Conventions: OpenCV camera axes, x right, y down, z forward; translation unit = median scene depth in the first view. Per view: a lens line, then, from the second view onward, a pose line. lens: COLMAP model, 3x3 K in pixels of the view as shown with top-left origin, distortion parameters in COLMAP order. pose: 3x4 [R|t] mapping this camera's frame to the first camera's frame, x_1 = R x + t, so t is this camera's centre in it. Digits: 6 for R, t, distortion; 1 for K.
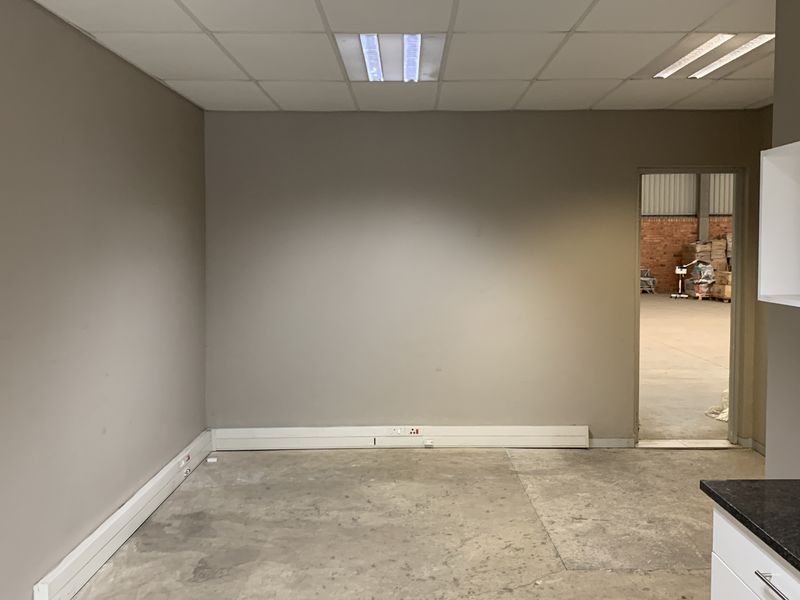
lens RADIAL K [[800.1, 0, 405.4], [0, 800.1, 294.5], [0, 0, 1]] dist [-0.003326, 0.000000]
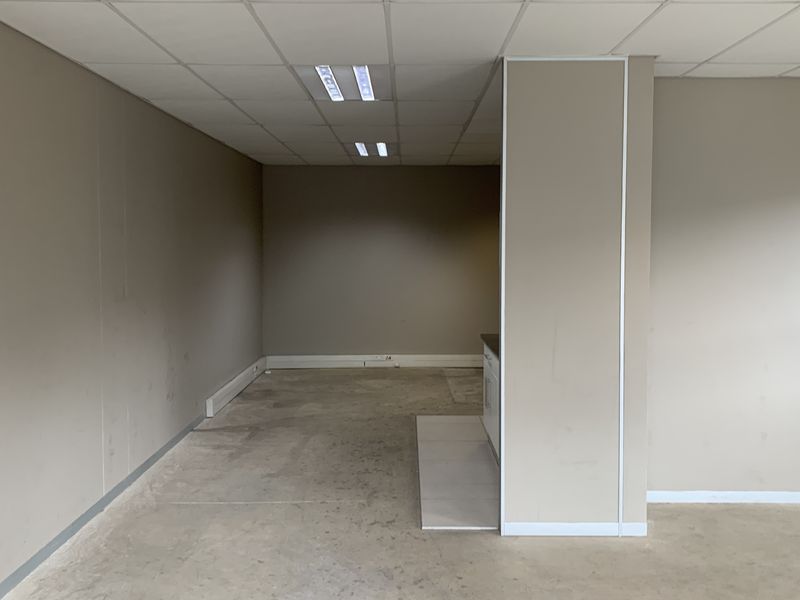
lens RADIAL K [[800.1, 0, 394.3], [0, 800.1, 308.8], [0, 0, 1]] dist [-0.003326, 0.000000]
pose [[0.999978, 0.002365, -0.006203, 0.038668], [-0.002300, 0.999944, 0.010344, 0.056897], [0.006227, -0.010329, 0.999927, -0.730421]]
